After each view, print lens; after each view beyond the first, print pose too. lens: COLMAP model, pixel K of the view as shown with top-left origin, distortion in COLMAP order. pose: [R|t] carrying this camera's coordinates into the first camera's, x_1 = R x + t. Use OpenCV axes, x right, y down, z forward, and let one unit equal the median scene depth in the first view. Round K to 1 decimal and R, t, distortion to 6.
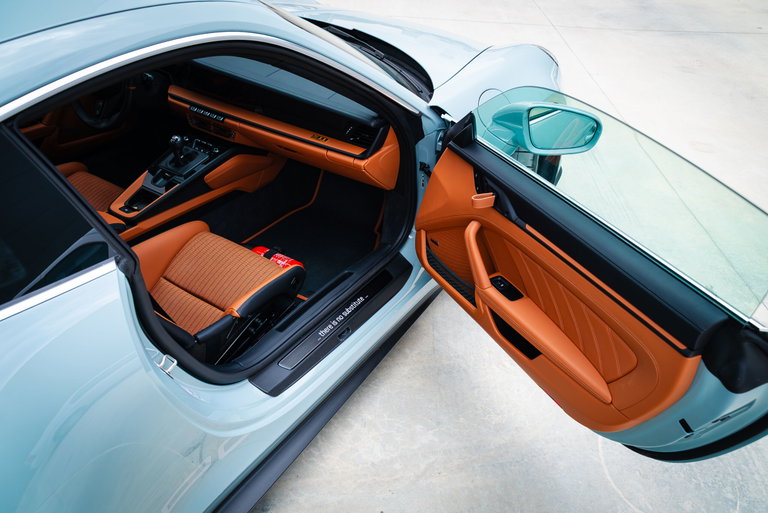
lens RADIAL K [[639.0, 0, 384.0], [0, 639.0, 256.5], [0, 0, 1]] dist [-0.008637, -0.003027]
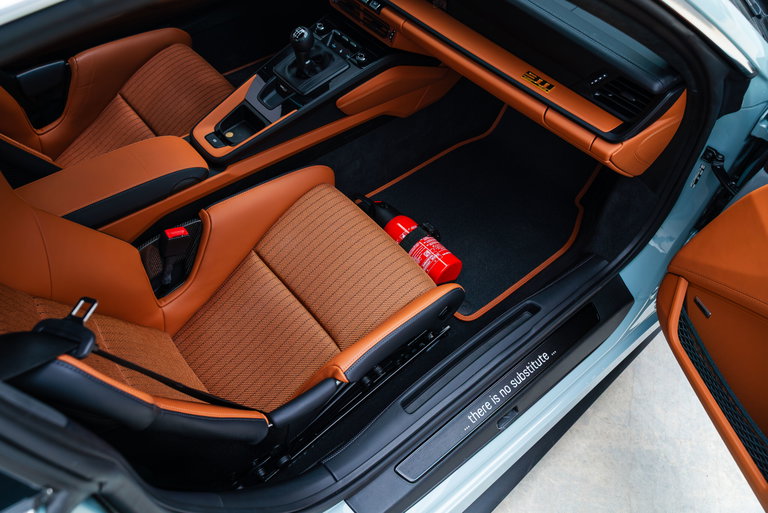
lens RADIAL K [[612.2, 0, 375.2], [0, 612.2, 258.9], [0, 0, 1]] dist [-0.001105, -0.000107]
pose [[0.957403, 0.217697, -0.189702, -0.096960], [-0.156416, 0.943227, 0.293013, -0.165330], [0.242721, -0.250859, 0.937100, 0.408527]]
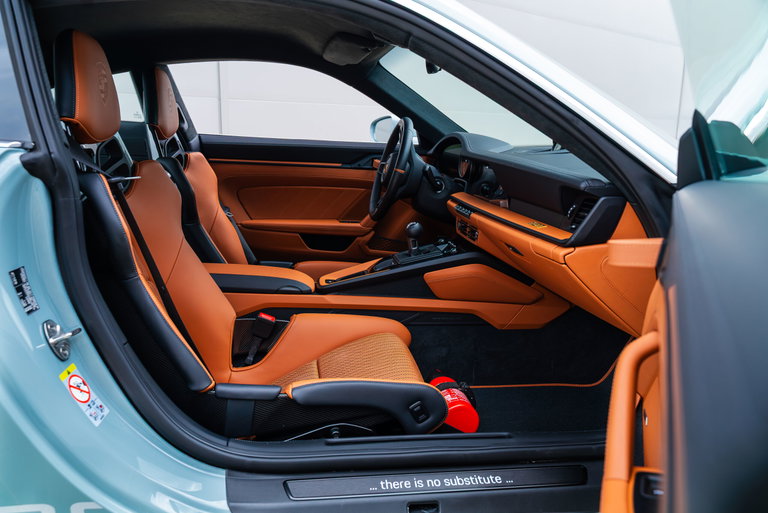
lens RADIAL K [[612.2, 0, 375.2], [0, 612.2, 258.9], [0, 0, 1]] dist [-0.001105, -0.000107]
pose [[0.647459, 0.124446, -0.751871, 0.265912], [-0.429279, 0.874726, -0.224885, 0.061744], [0.629695, 0.468367, 0.619772, 0.487126]]
